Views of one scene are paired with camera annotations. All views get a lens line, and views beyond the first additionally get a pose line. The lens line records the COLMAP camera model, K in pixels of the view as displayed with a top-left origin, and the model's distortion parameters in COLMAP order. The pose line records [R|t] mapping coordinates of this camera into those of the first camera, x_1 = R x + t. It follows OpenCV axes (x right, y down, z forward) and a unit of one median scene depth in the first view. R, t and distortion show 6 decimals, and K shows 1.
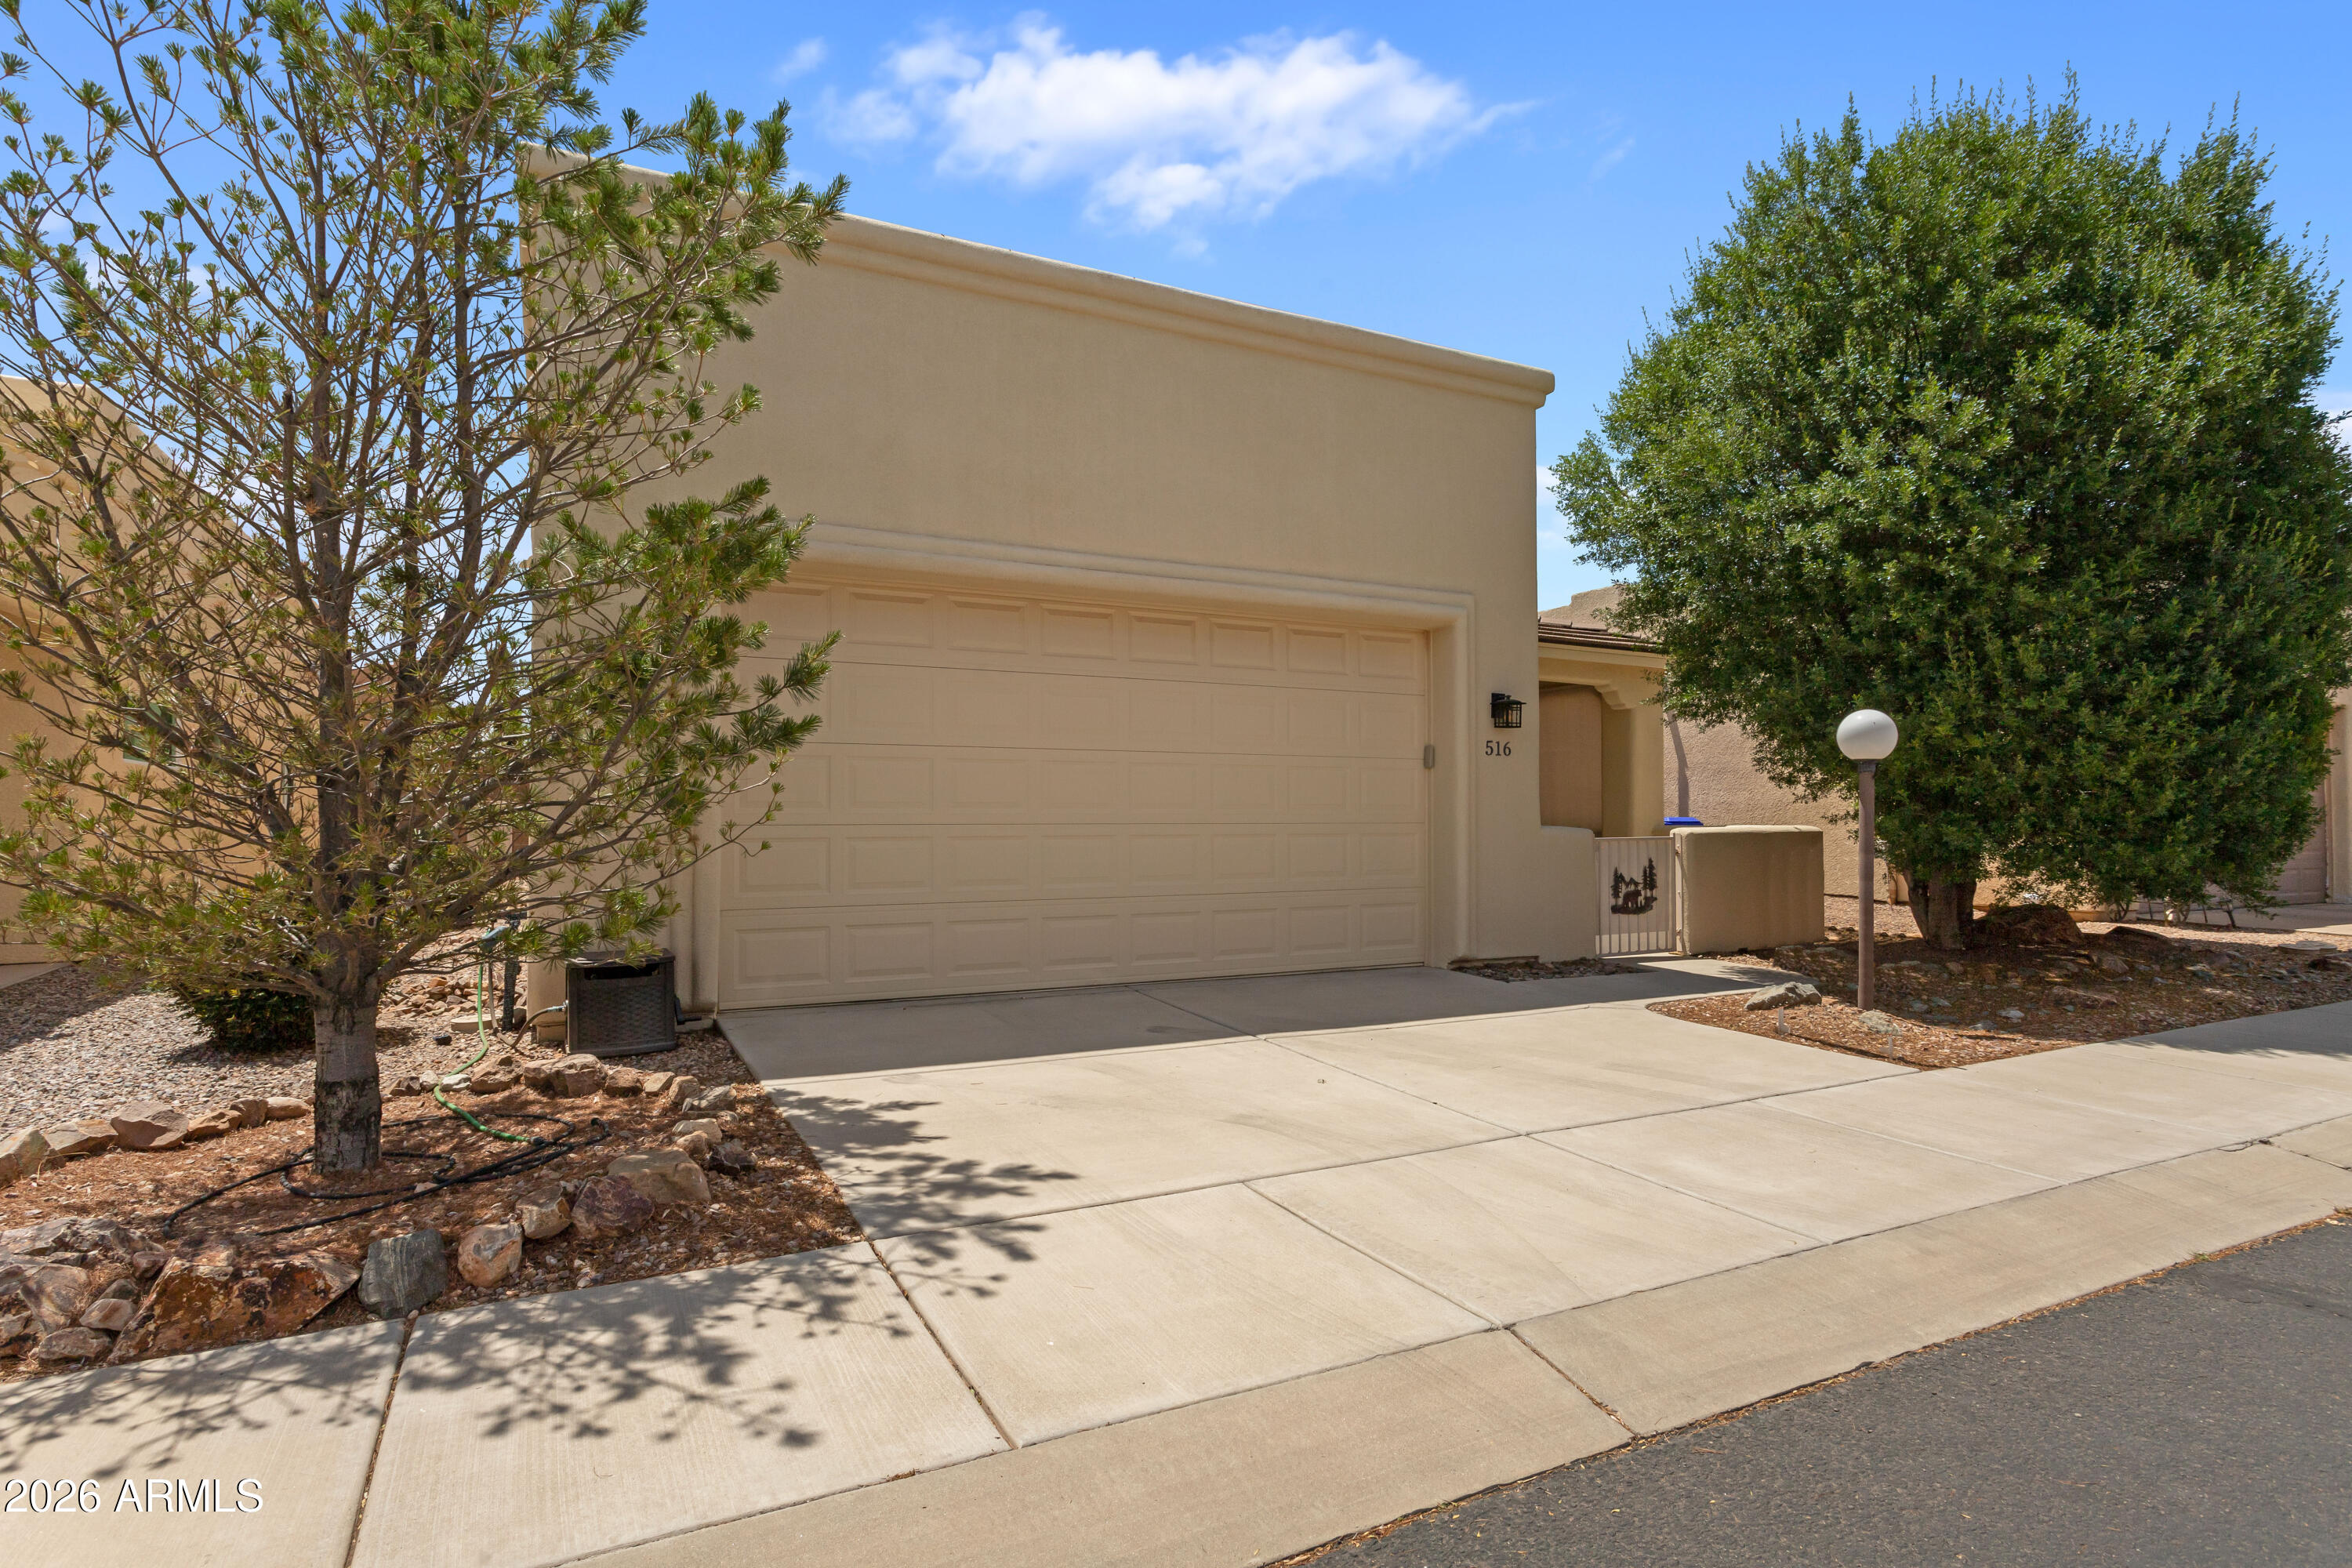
lens RADIAL K [[1250.6, 0, 1179.4], [0, 1250.6, 780.6], [0, 0, 1]] dist [0.003822, 0.000748]
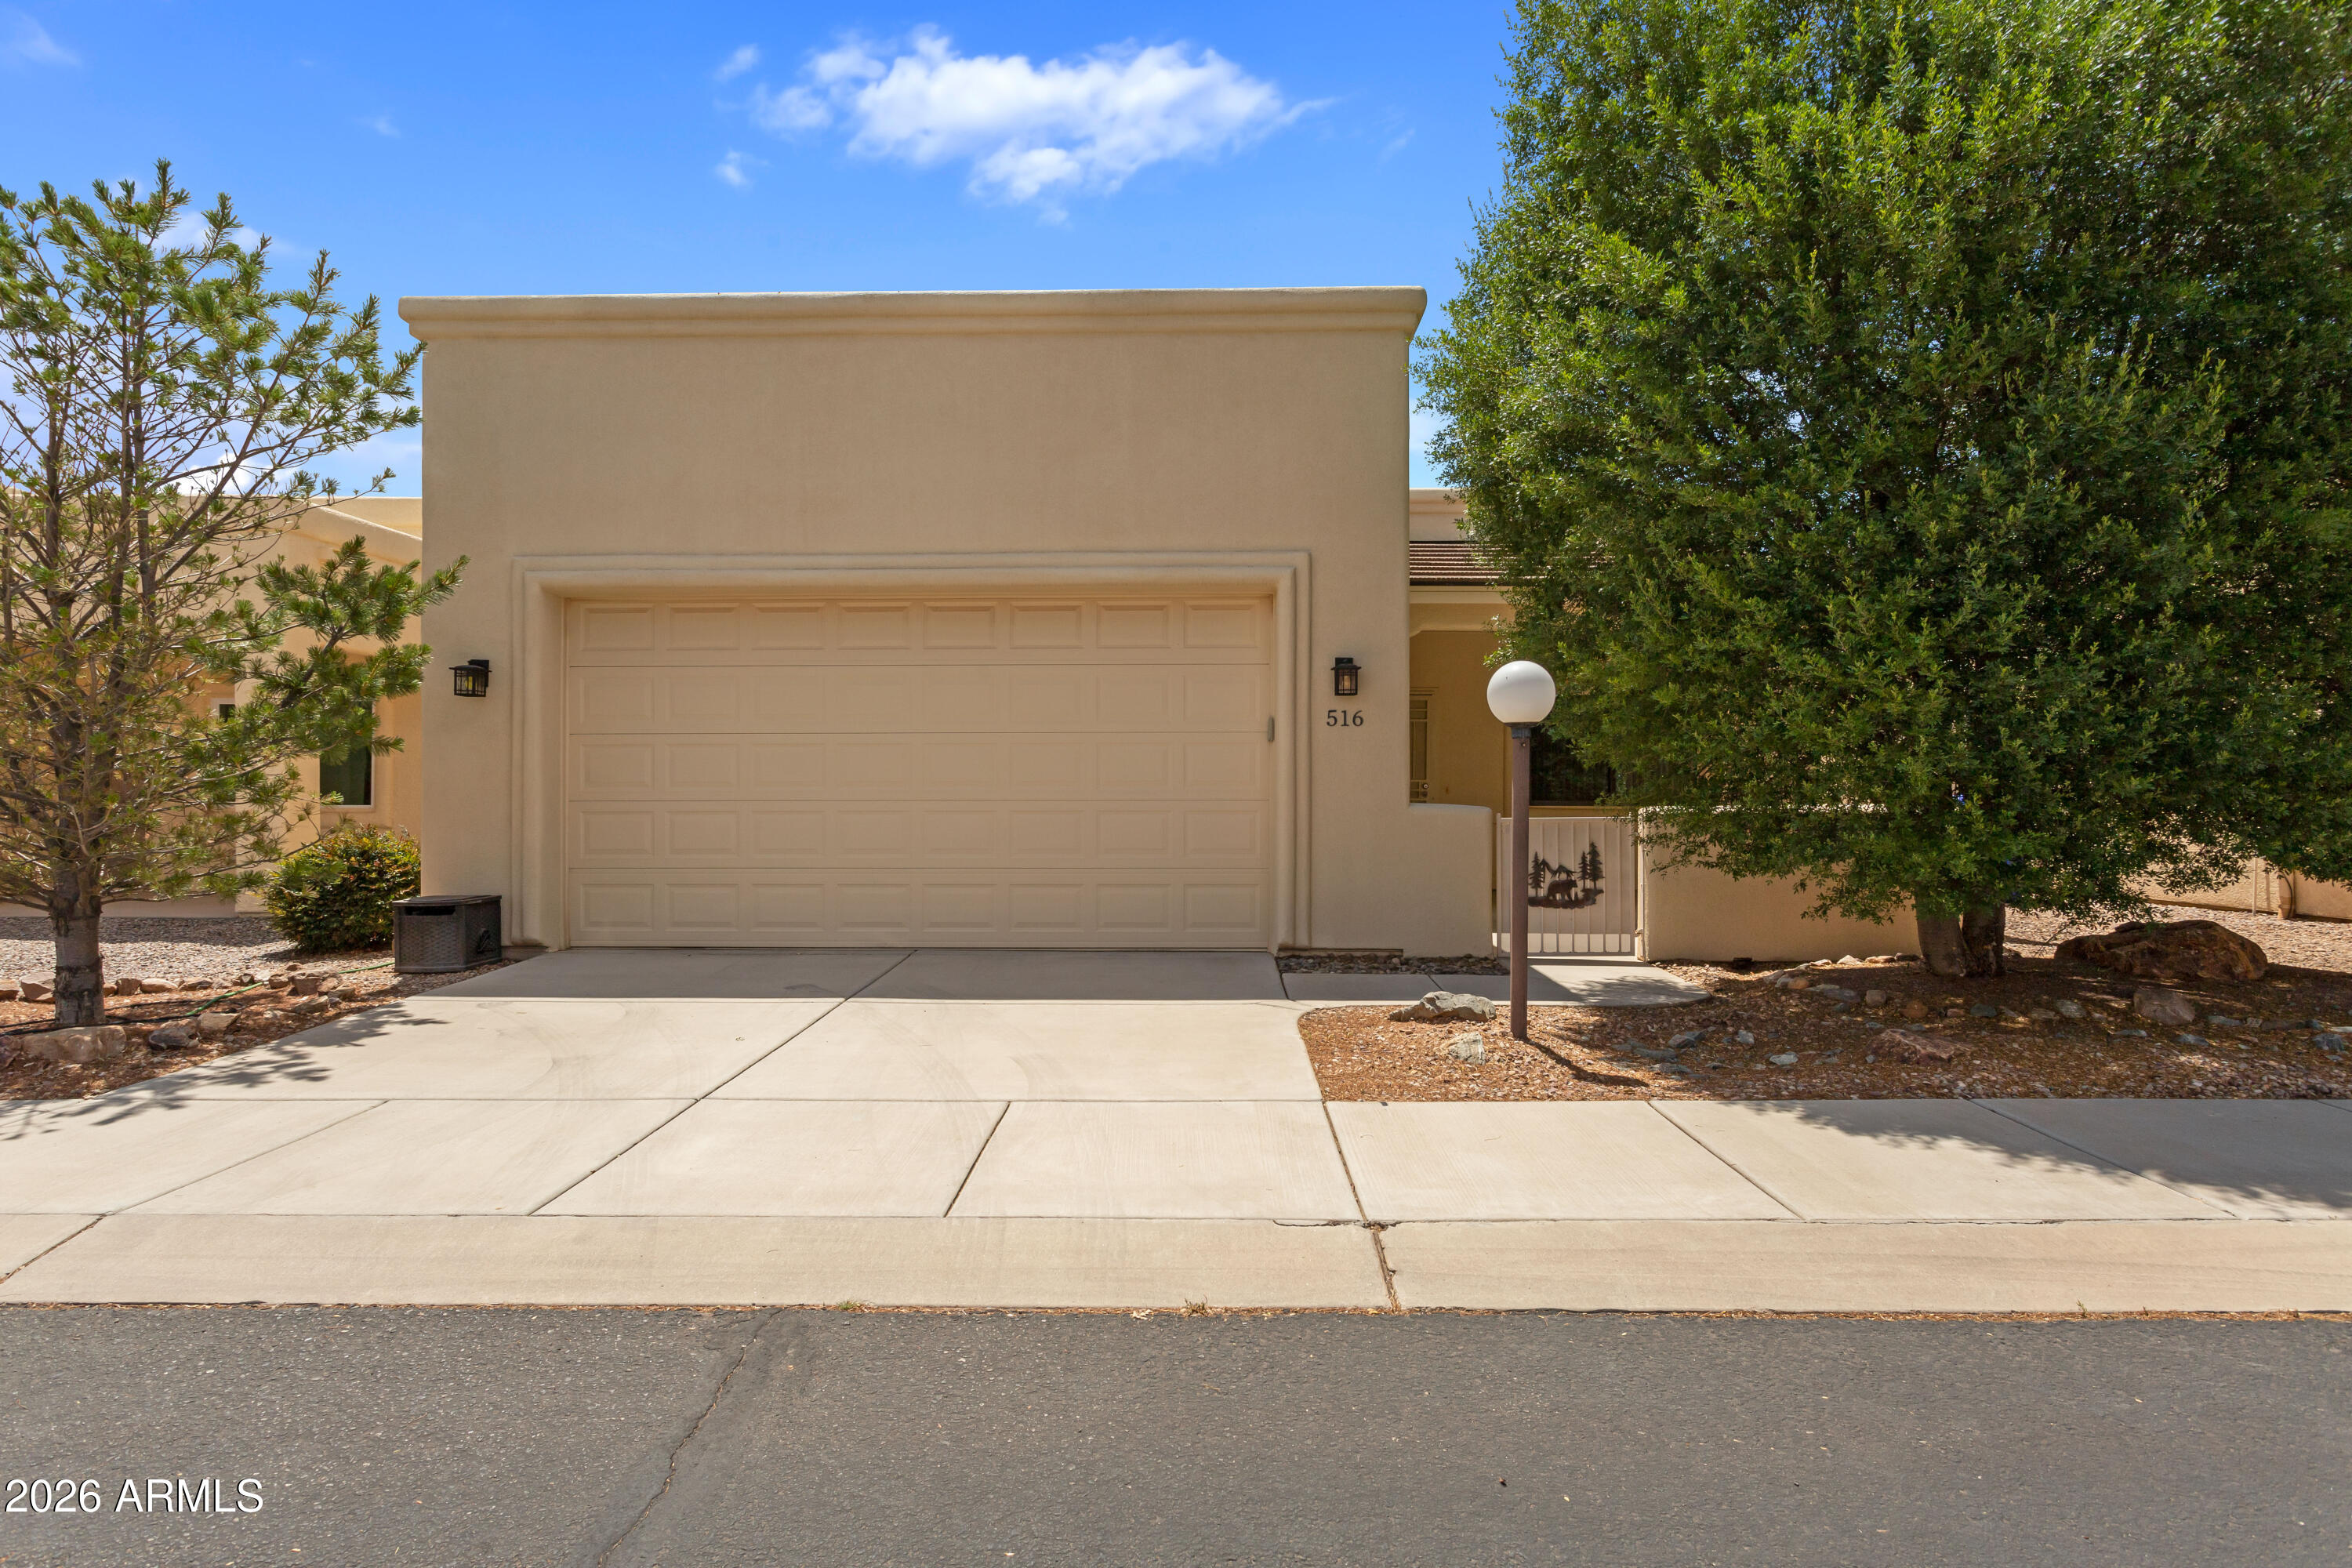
lens RADIAL K [[1250.6, 0, 1181.3], [0, 1250.6, 770.9], [0, 0, 1]] dist [0.003822, 0.000748]
pose [[0.870813, -0.009092, -0.491530, 0.694788], [0.015748, 0.999832, 0.009404, 0.002663], [0.491362, -0.015930, 0.870810, 0.176156]]
